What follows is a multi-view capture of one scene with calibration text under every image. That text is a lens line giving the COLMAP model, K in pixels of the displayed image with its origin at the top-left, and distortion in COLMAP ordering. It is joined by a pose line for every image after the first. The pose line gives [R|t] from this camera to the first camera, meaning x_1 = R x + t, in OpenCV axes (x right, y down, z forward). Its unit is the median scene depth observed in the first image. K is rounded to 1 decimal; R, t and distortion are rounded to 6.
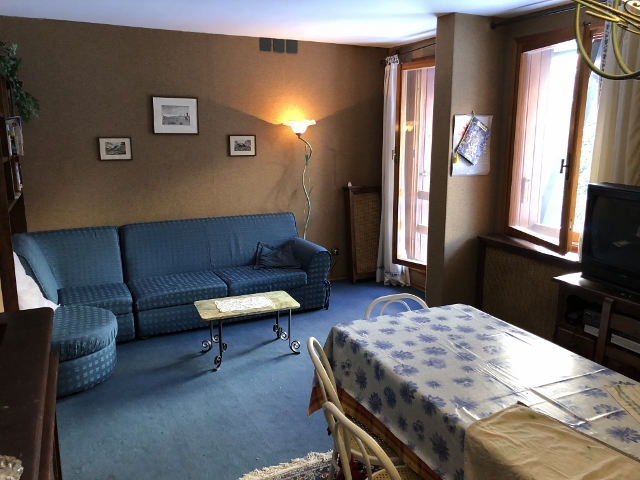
lens RADIAL K [[520.0, 0, 319.9], [0, 520.0, 232.2], [0, 0, 1]] dist [0.078592, -0.161660]
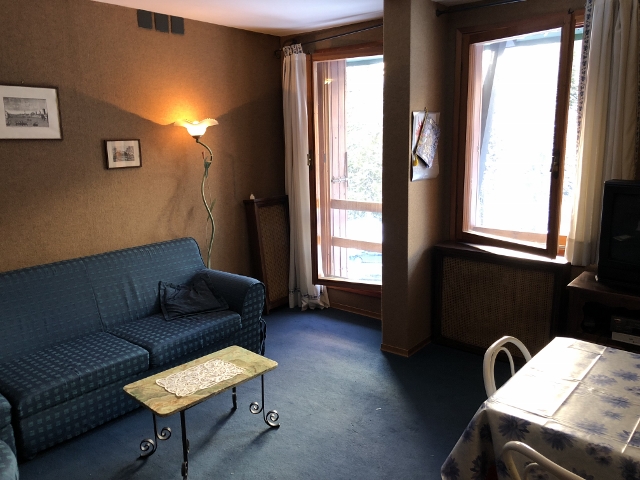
lens RADIAL K [[523.4, 0, 324.1], [0, 523.4, 231.0], [0, 0, 1]] dist [0.043366, -0.049757]
pose [[0.909720, -0.090575, 0.405222, -0.218021], [0.095454, 0.995400, 0.008198, -0.039882], [-0.404101, 0.031222, 0.914181, 0.227286]]
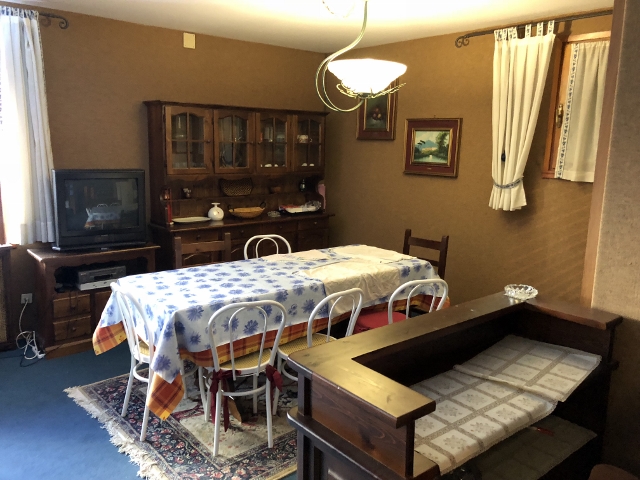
lens RADIAL K [[523.4, 0, 324.1], [0, 523.4, 231.0], [0, 0, 1]] dist [0.043366, -0.049757]
pose [[-0.259325, -0.169046, 0.950881, -0.525422], [0.161890, 0.963023, 0.215356, -0.078569], [-0.952125, 0.209785, -0.222369, 0.469708]]
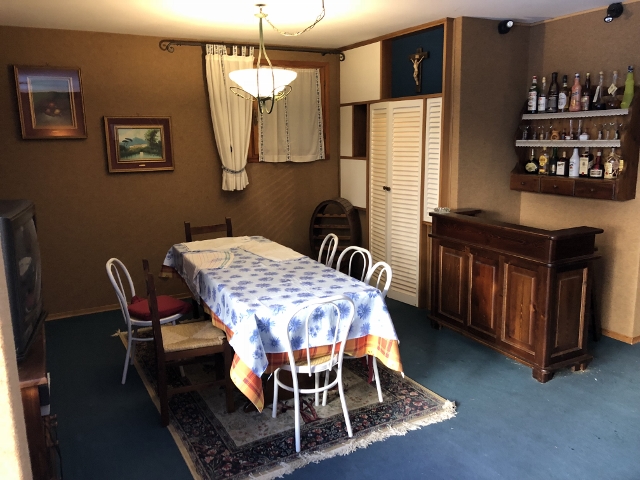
lens RADIAL K [[527.0, 0, 319.7], [0, 527.0, 231.8], [0, 0, 1]] dist [0.053058, -0.042227]
pose [[-0.999185, 0.025706, -0.031133, 0.102346], [0.012527, 0.930451, 0.366202, -0.201300], [0.038381, 0.365513, -0.930014, 1.065381]]
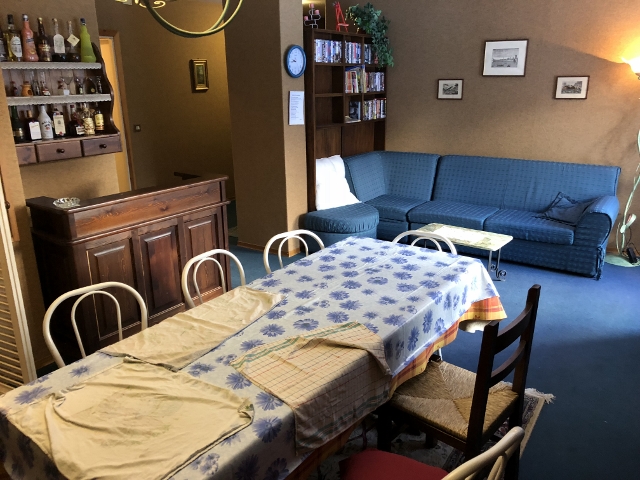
lens RADIAL K [[523.4, 0, 324.1], [0, 523.4, 231.0], [0, 0, 1]] dist [0.043366, -0.049757]
pose [[0.487504, 0.243094, -0.838597, 0.532328], [-0.155647, 0.969271, 0.190492, -0.029997], [0.859135, 0.037659, 0.510361, 0.155439]]
